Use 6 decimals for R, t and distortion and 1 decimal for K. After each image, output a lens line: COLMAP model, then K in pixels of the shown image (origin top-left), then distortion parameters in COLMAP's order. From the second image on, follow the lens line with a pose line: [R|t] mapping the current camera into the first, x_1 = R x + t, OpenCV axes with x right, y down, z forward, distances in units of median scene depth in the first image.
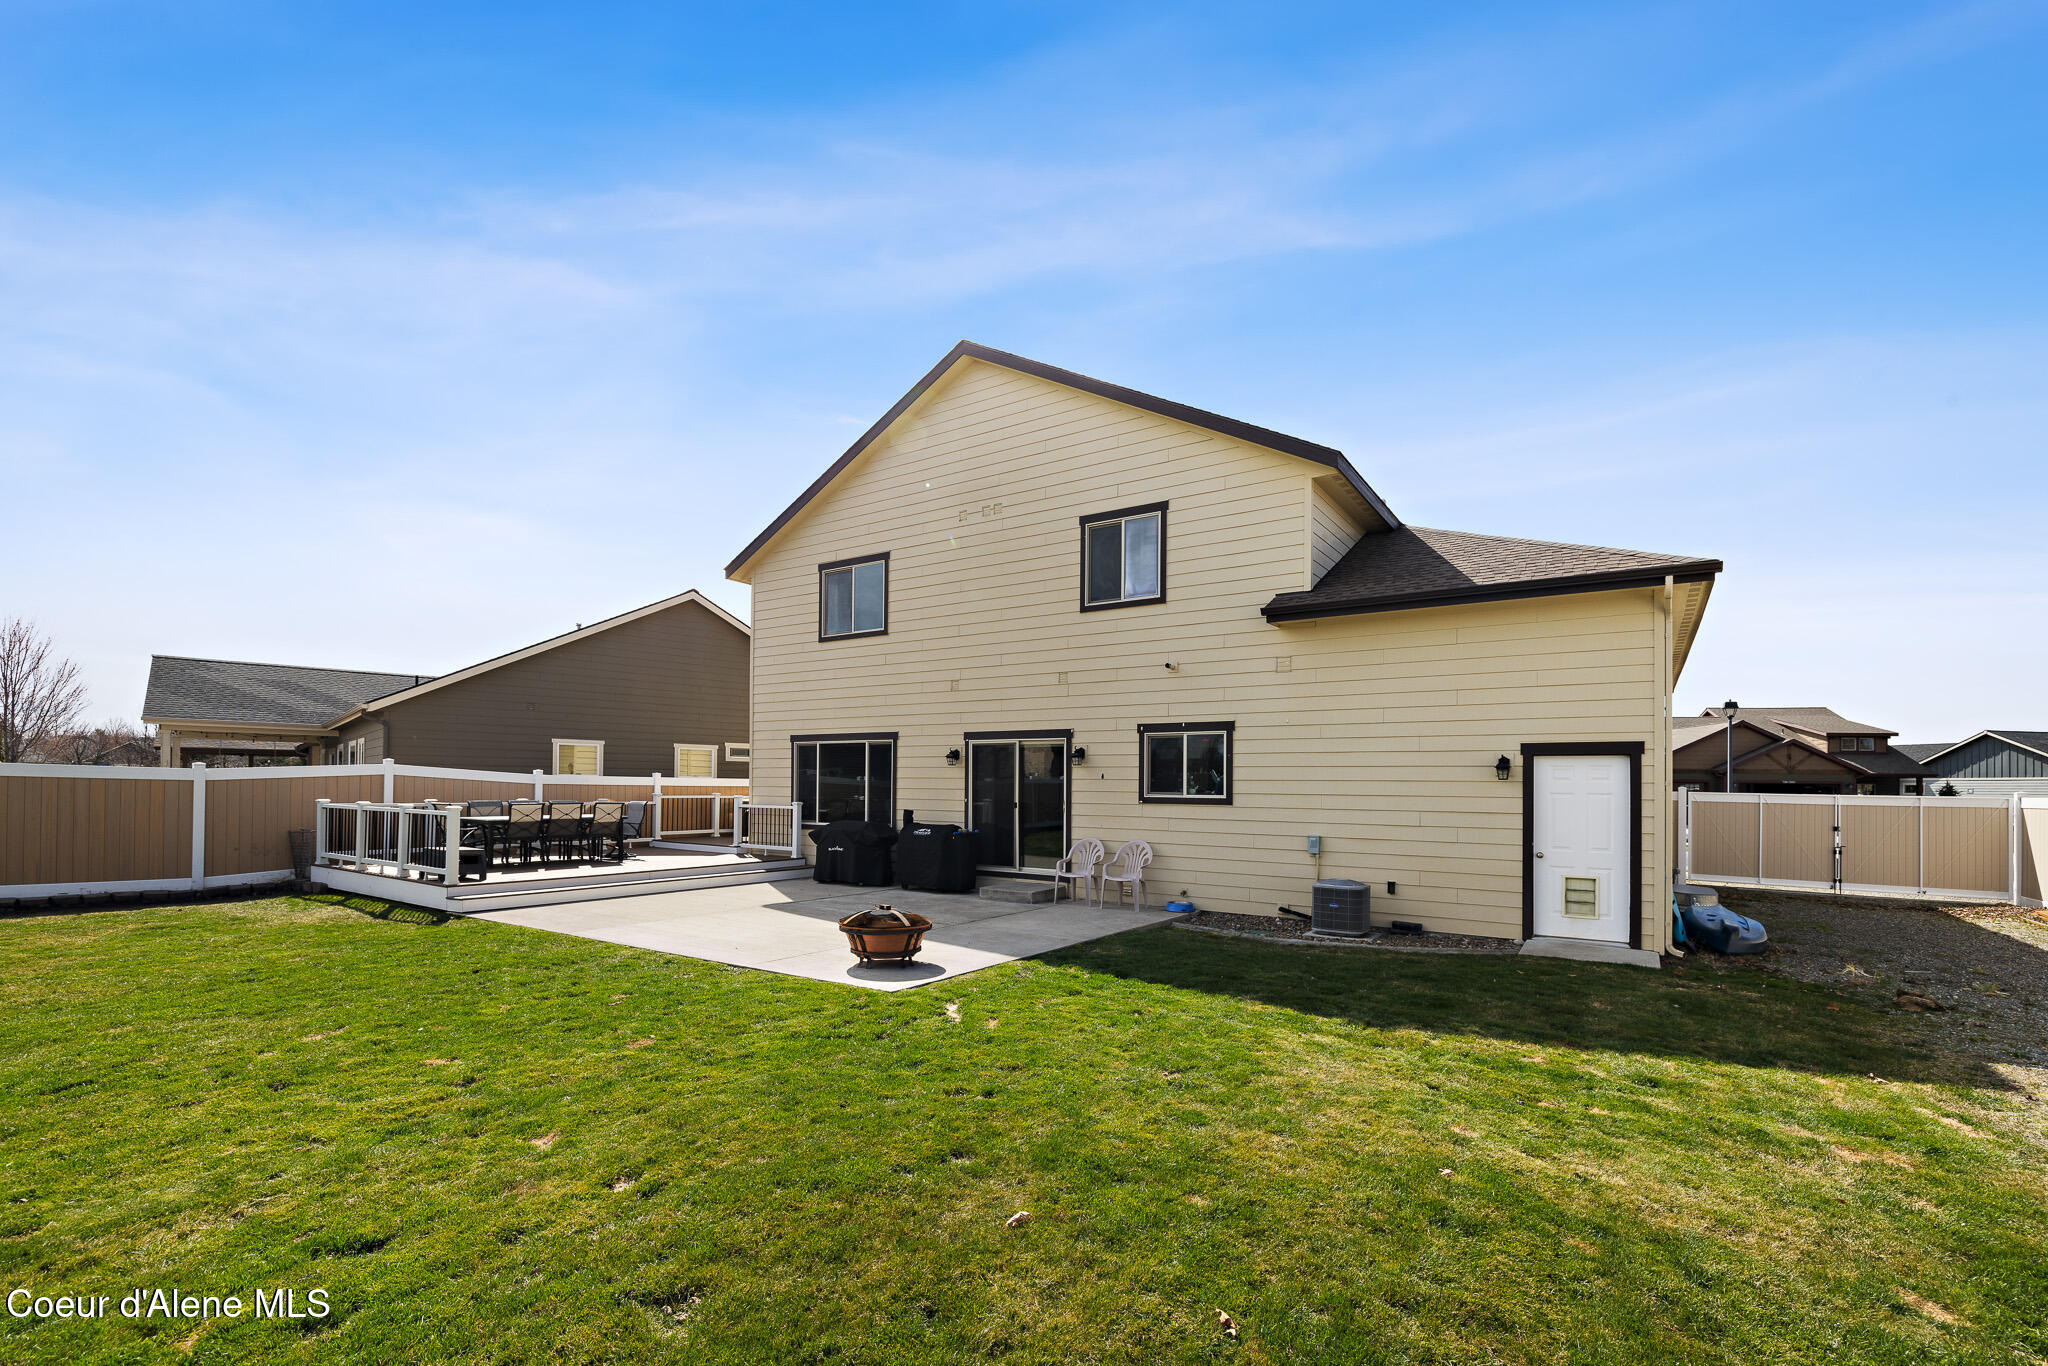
lens RADIAL K [[889.9, 0, 1023.4], [0, 889.9, 746.5], [0, 0, 1]] dist [0.000178, 0.000274]
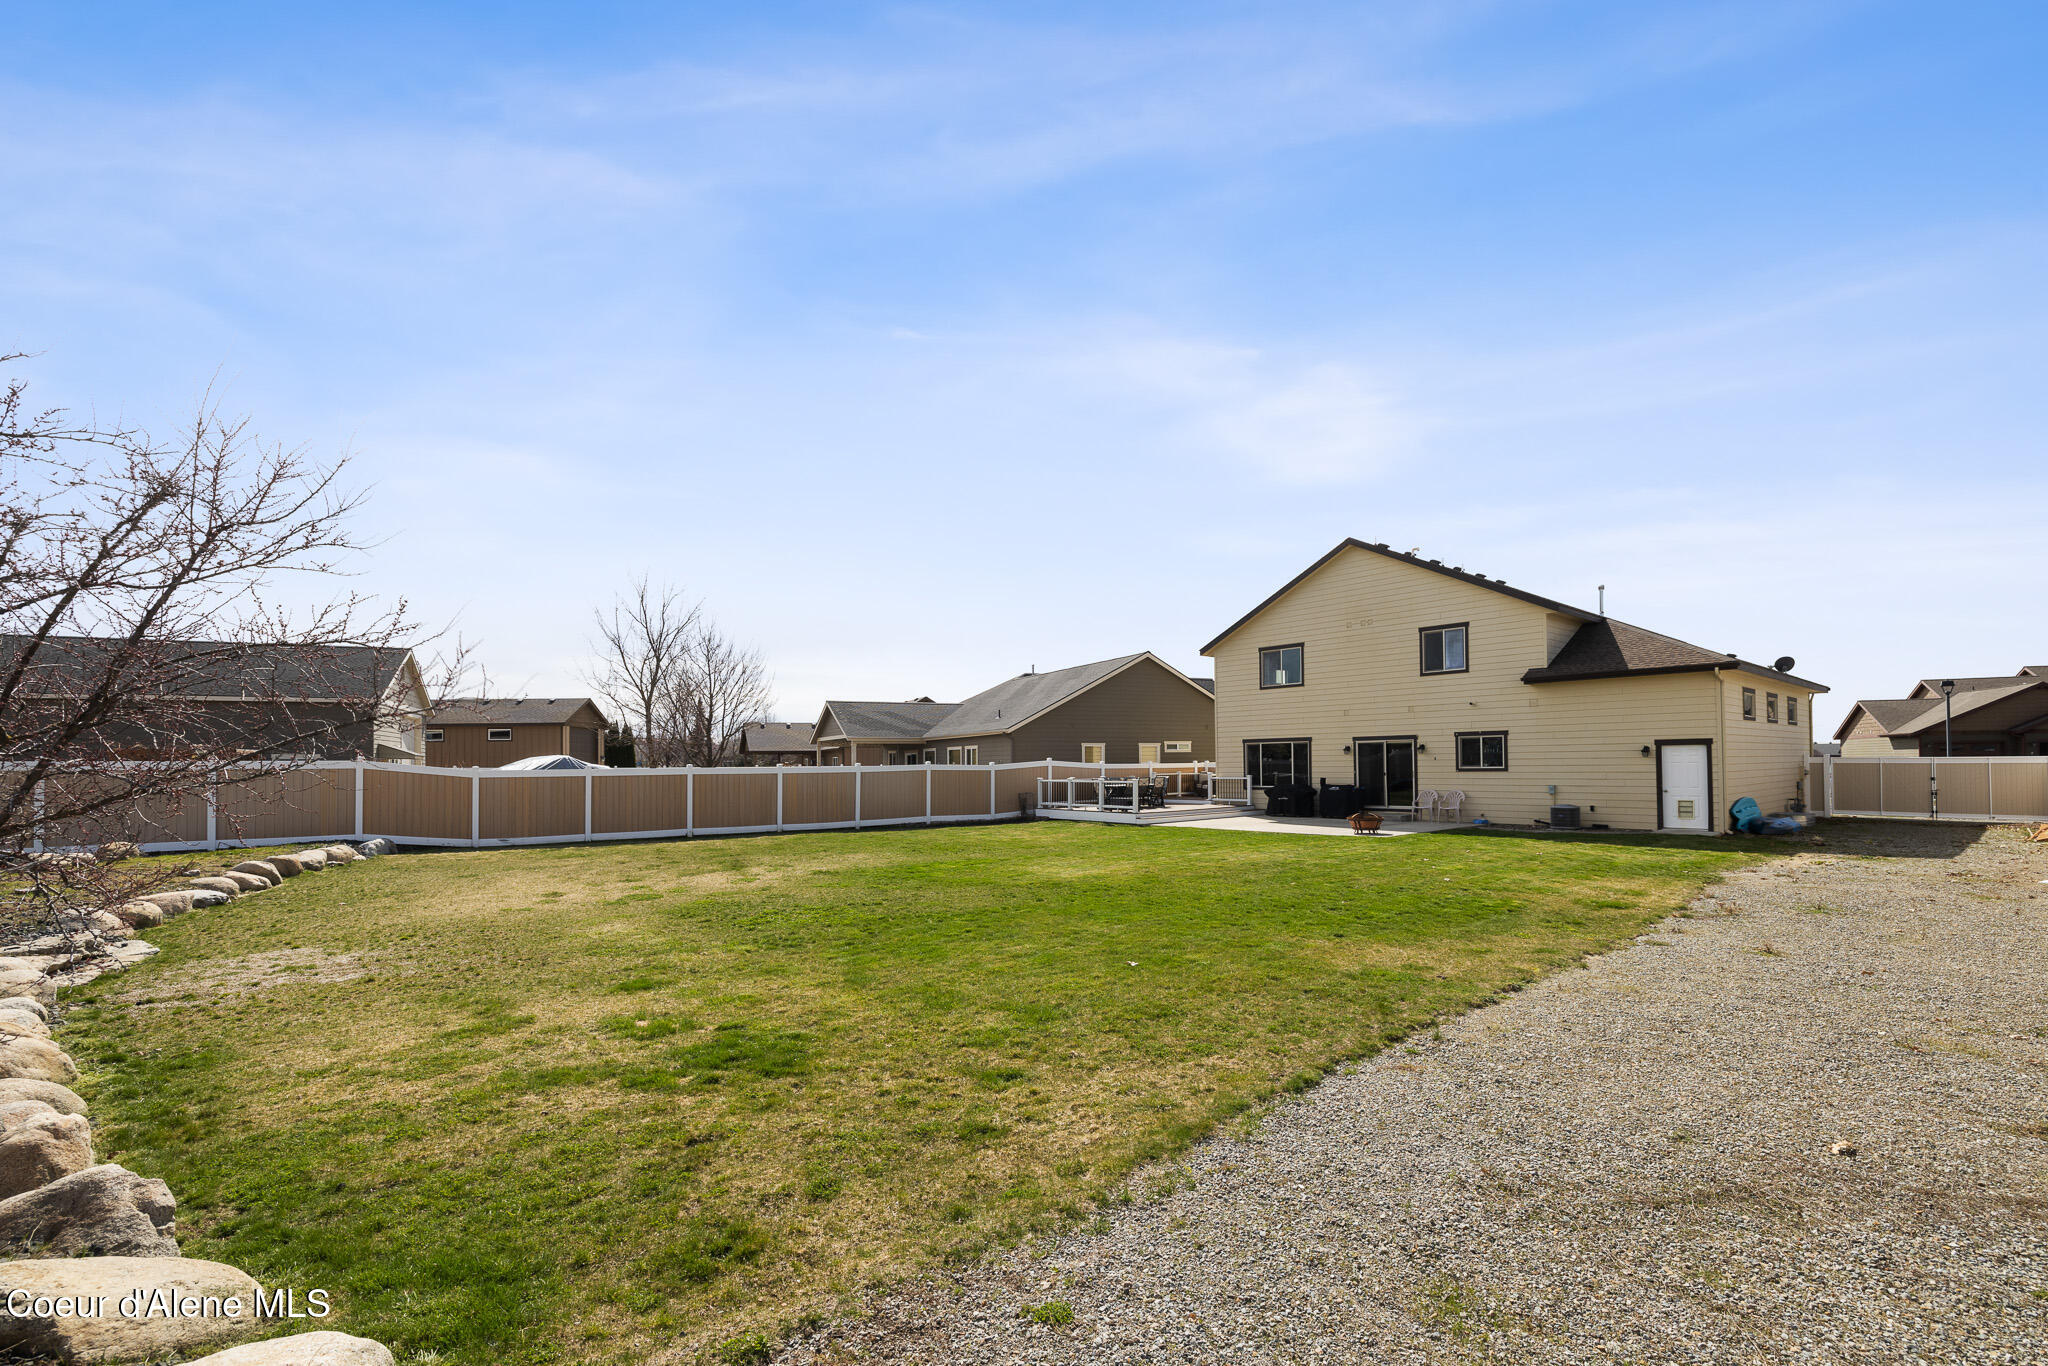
lens RADIAL K [[889.9, 0, 1023.4], [0, 889.9, 746.5], [0, 0, 1]] dist [0.000178, 0.000274]
pose [[0.967253, -0.028353, -0.252227, -0.295633], [0.034897, 0.999159, 0.021508, -0.067425], [0.251405, -0.029605, 0.967429, -1.145265]]
